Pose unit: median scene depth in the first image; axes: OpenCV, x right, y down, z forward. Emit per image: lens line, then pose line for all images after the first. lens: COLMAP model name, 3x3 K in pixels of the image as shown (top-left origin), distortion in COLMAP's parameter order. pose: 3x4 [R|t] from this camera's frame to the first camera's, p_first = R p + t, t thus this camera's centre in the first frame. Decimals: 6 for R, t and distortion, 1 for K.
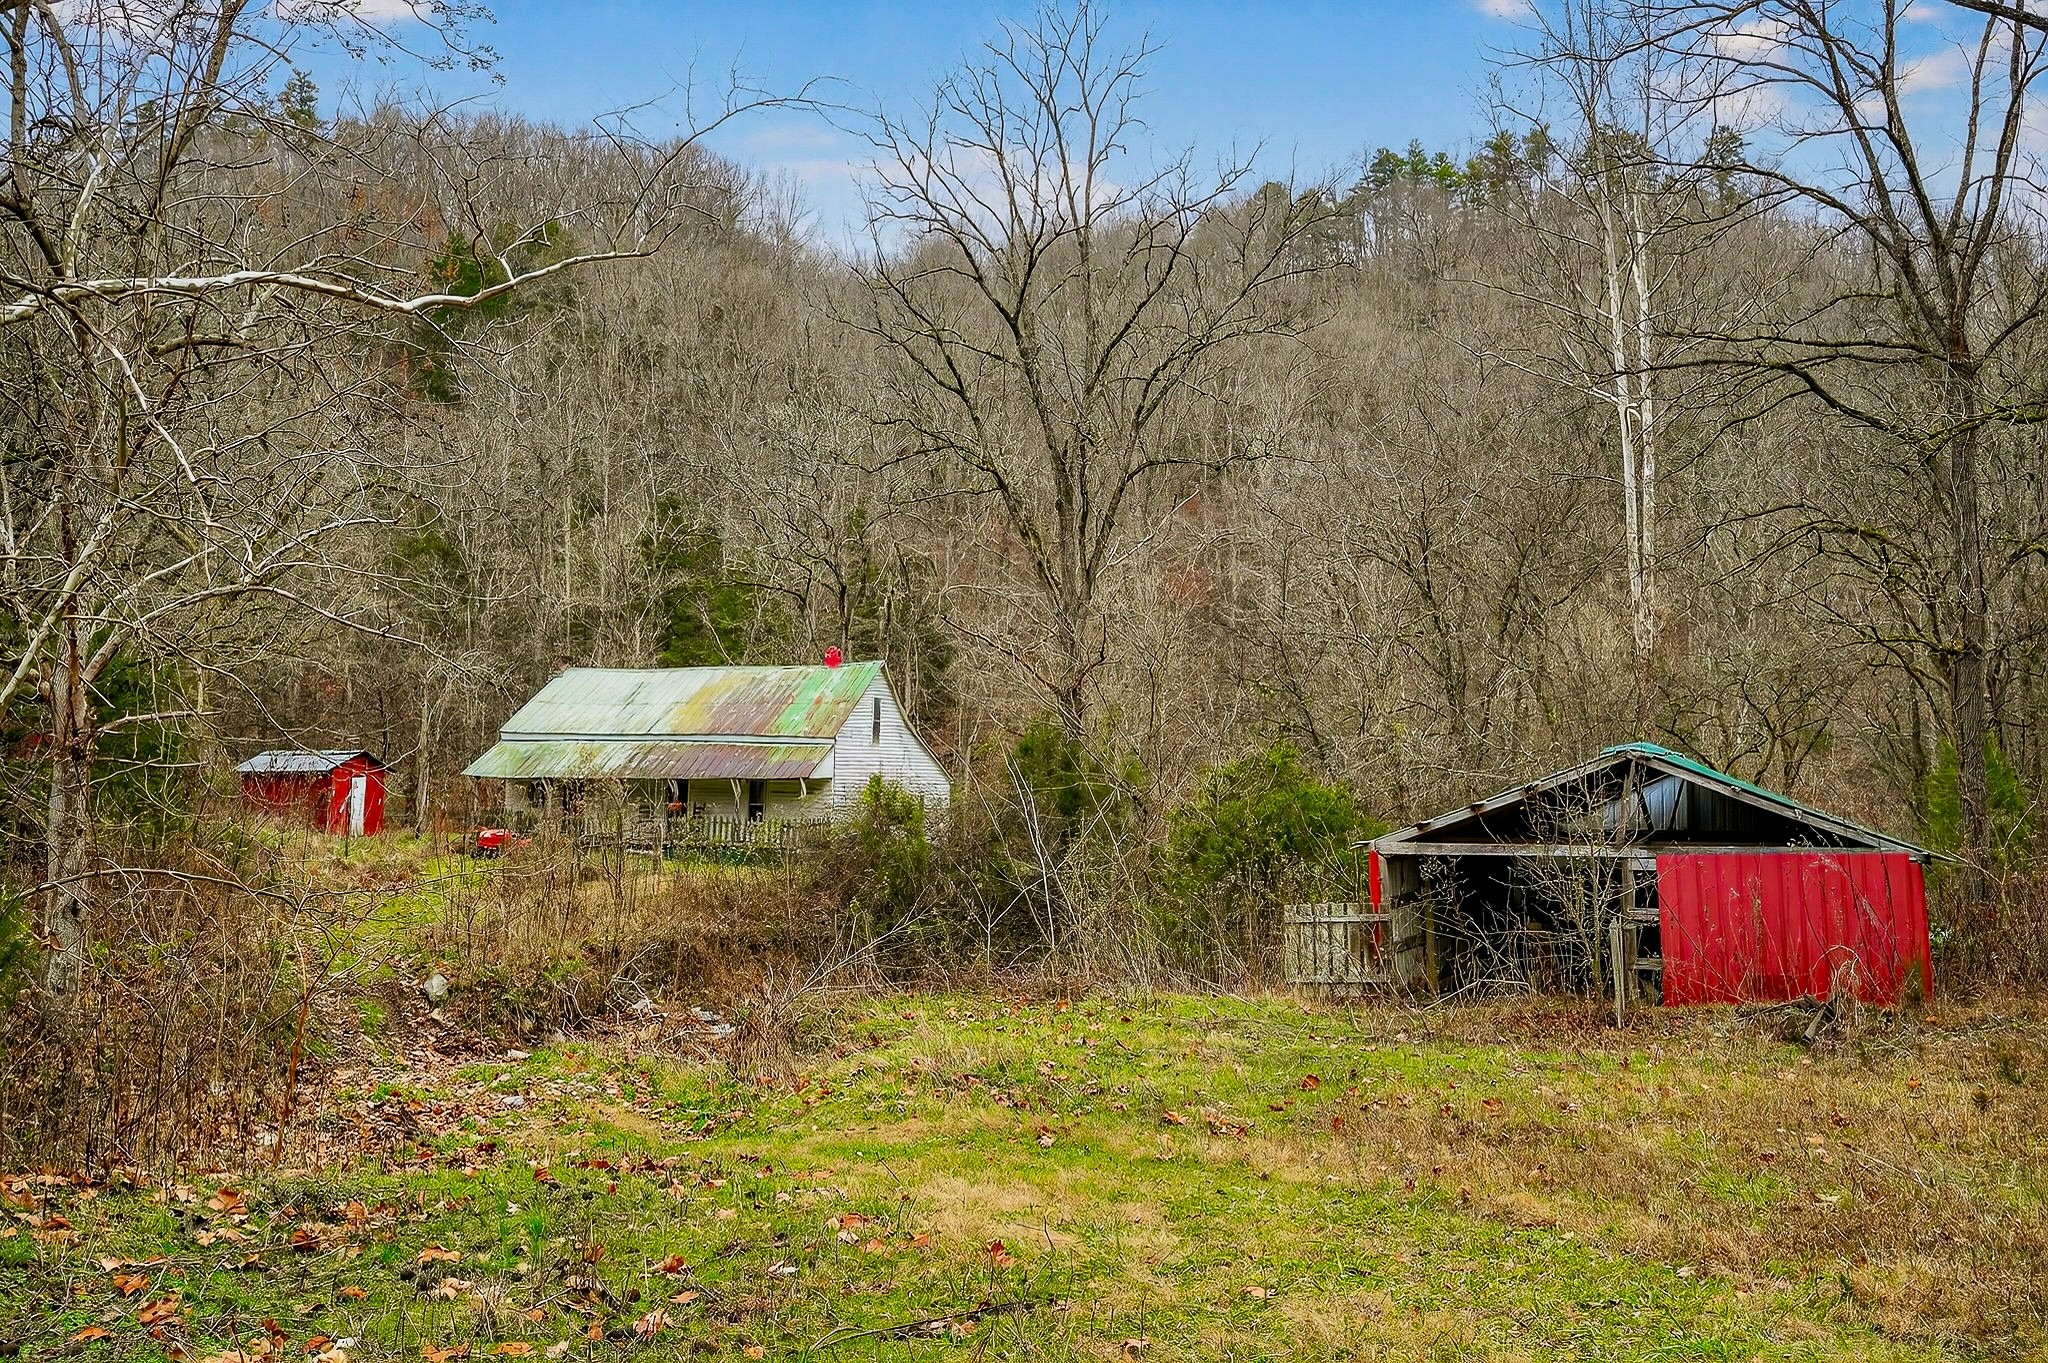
lens RADIAL K [[1383.3, 0, 1021.2], [0, 1383.3, 648.5], [0, 0, 1]] dist [0.052711, -0.066989]
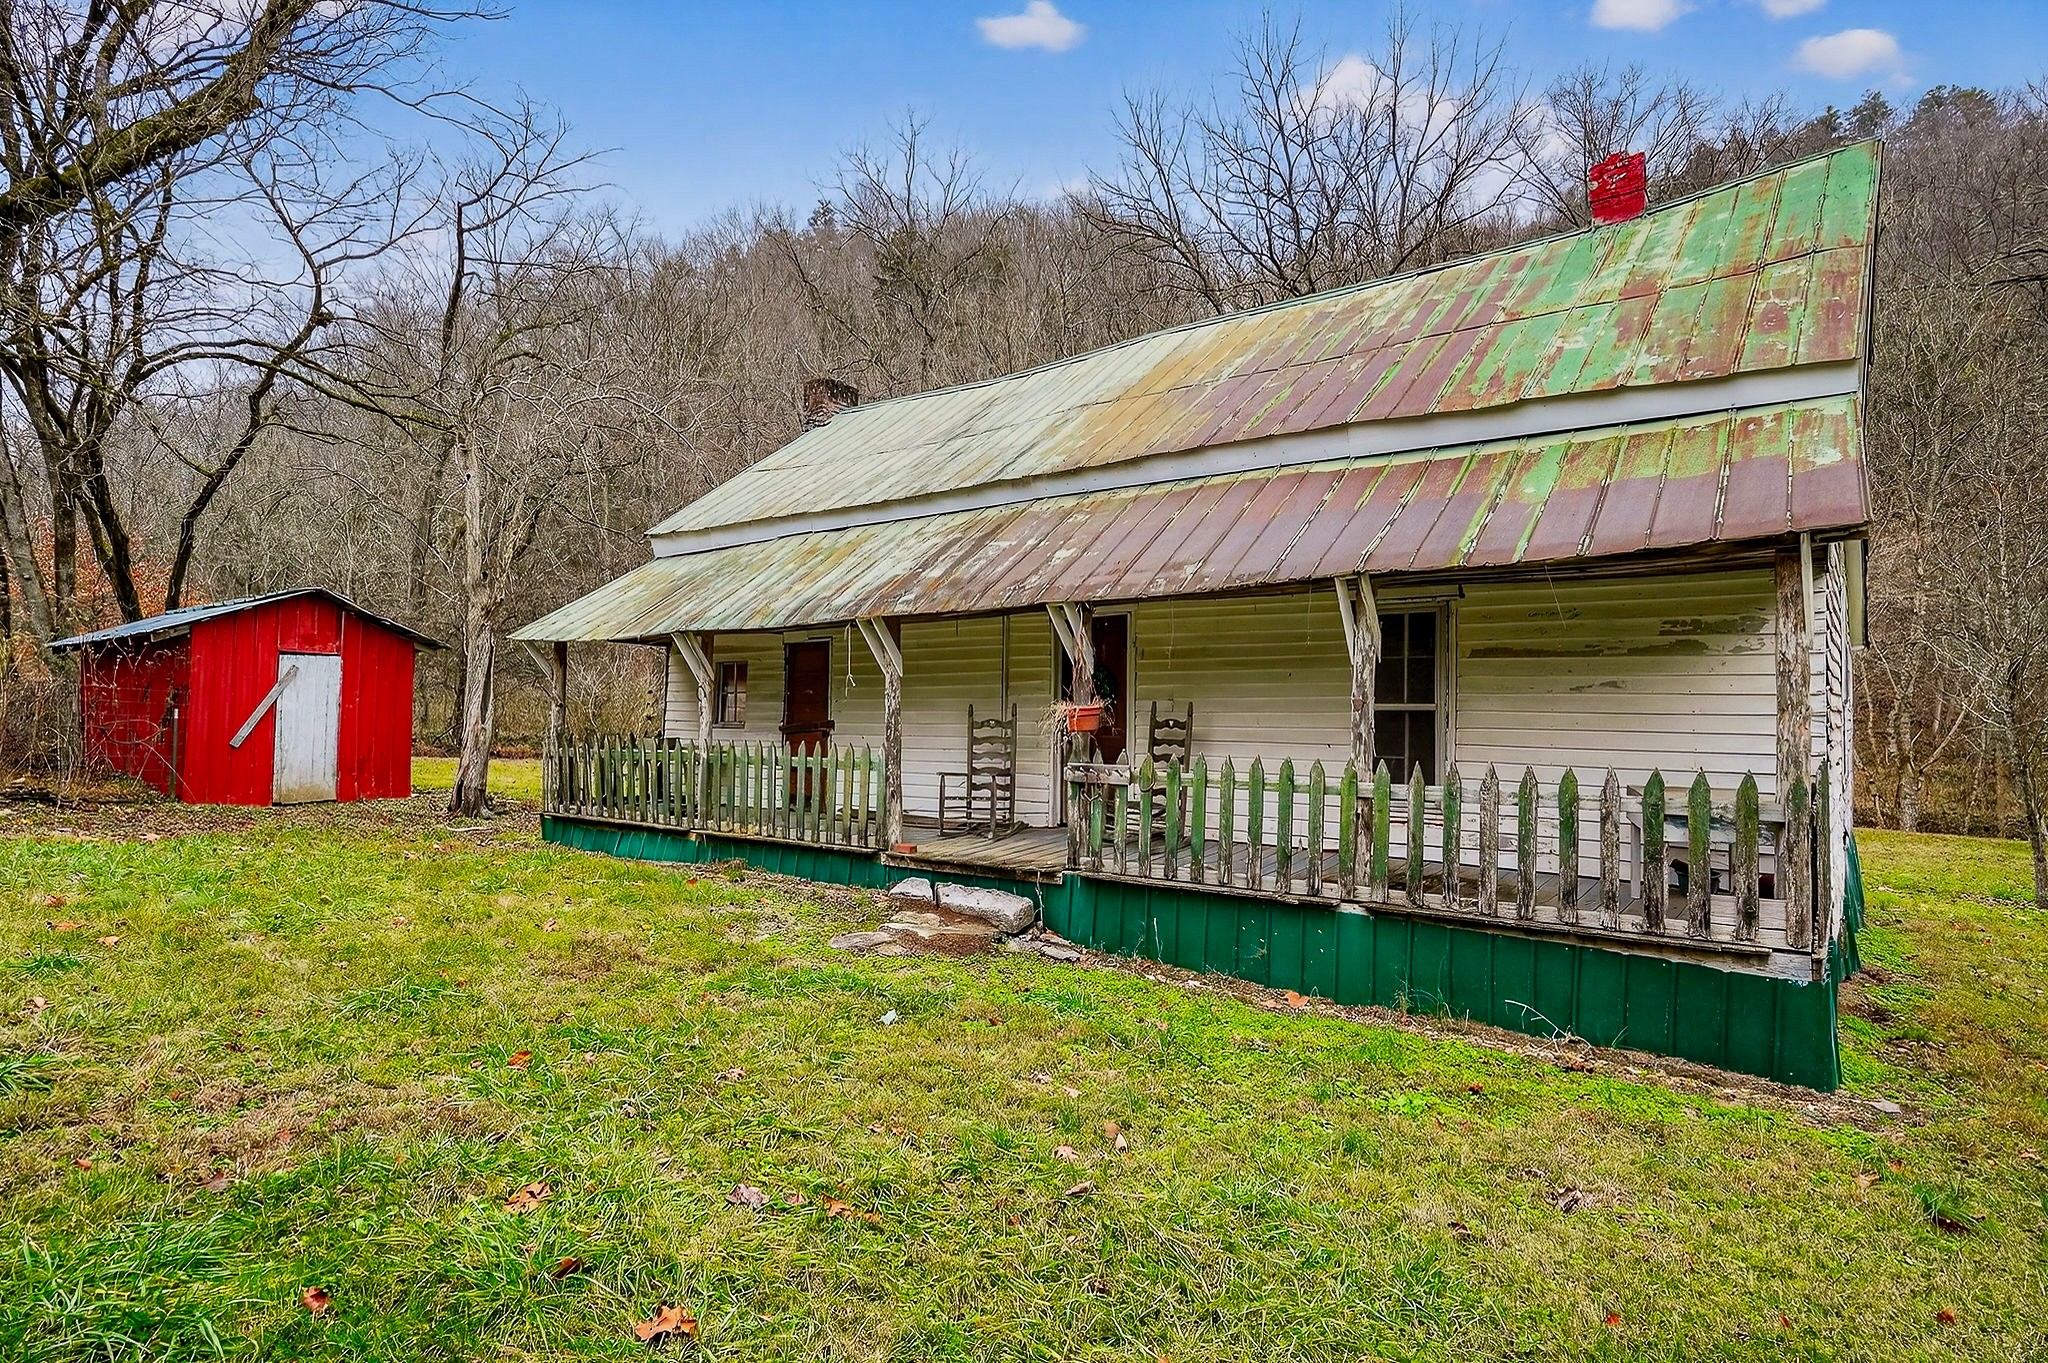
lens RADIAL K [[1383.3, 0, 1021.2], [0, 1383.3, 648.5], [0, 0, 1]] dist [0.052711, -0.066989]
pose [[0.955078, -0.015188, -0.295964, -0.183474], [0.029374, 0.998619, 0.043546, 0.088809], [0.294894, -0.050284, 0.954206, 0.750726]]
